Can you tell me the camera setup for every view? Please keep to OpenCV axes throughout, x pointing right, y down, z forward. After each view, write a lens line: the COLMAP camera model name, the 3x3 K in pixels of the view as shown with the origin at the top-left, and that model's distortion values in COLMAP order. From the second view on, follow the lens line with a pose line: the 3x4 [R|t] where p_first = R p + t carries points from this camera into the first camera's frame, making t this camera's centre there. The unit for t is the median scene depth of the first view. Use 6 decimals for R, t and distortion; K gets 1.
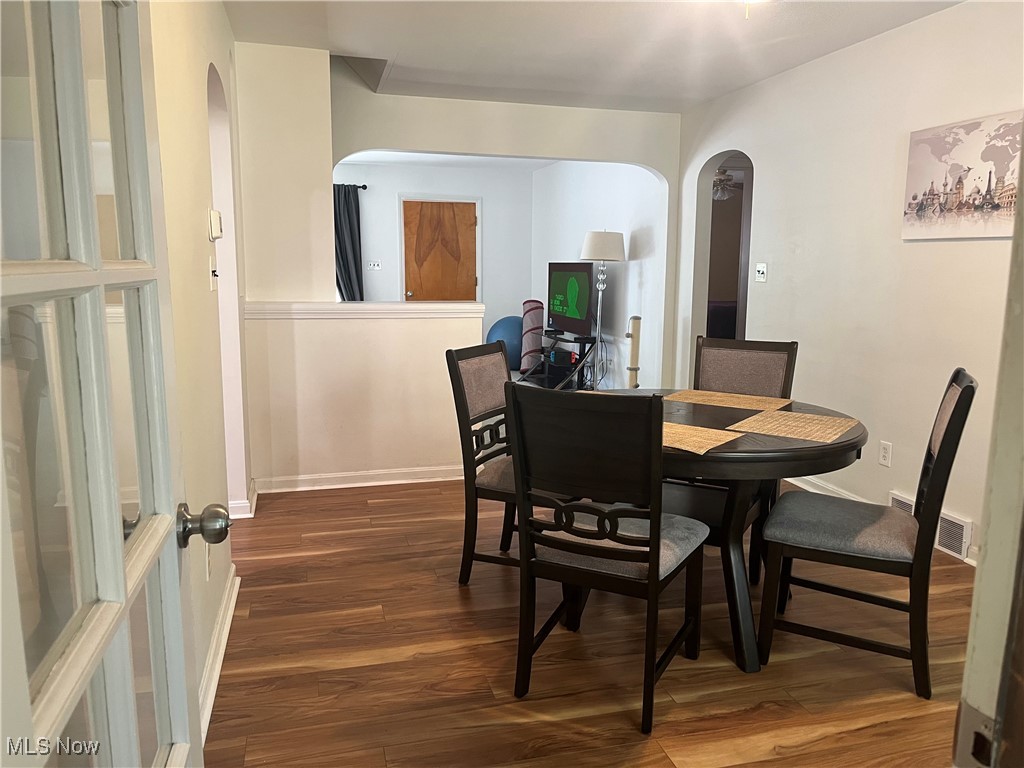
lens RADIAL K [[774.2, 0, 519.3], [0, 774.2, 393.5], [0, 0, 1]] dist [0.068042, -0.096687]
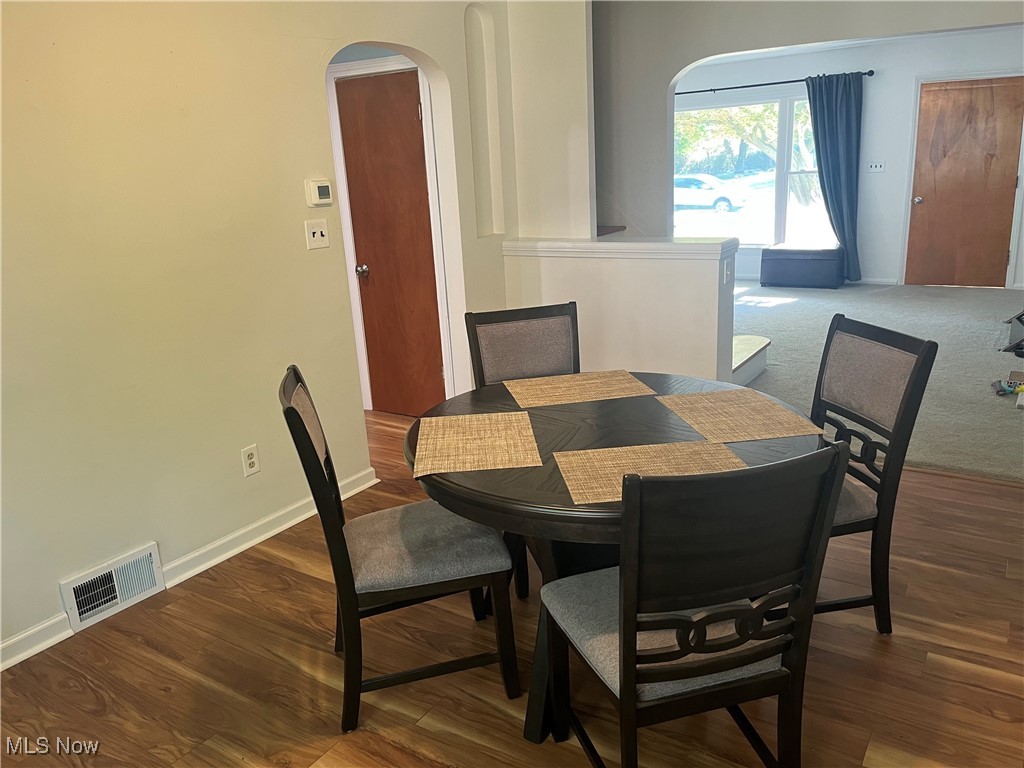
lens RADIAL K [[774.2, 0, 519.3], [0, 774.2, 393.5], [0, 0, 1]] dist [0.068042, -0.096687]
pose [[0.663121, 0.168446, -0.729312, 0.685691], [-0.063600, 0.983505, 0.169328, -0.125246], [0.745805, -0.065901, 0.662896, 0.372898]]
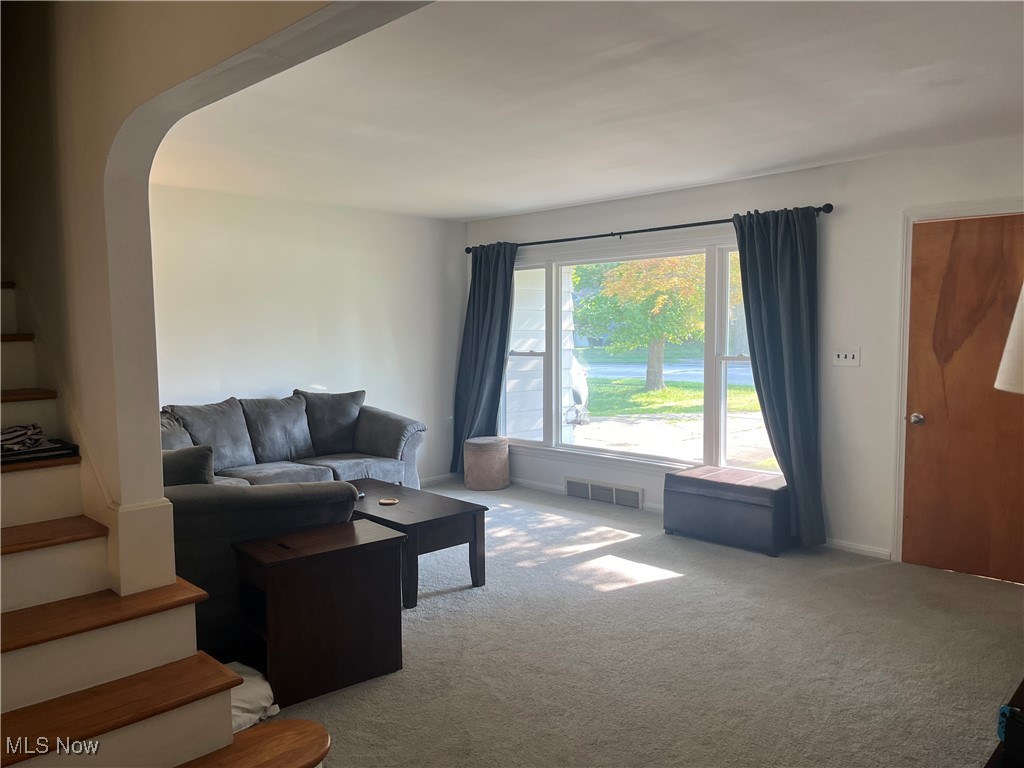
lens RADIAL K [[774.2, 0, 519.3], [0, 774.2, 393.5], [0, 0, 1]] dist [0.068042, -0.096687]
pose [[0.499342, 0.057104, -0.864521, 0.461506], [-0.132756, 0.991085, -0.011215, -0.330552], [0.856174, 0.120370, 0.502472, 1.732804]]
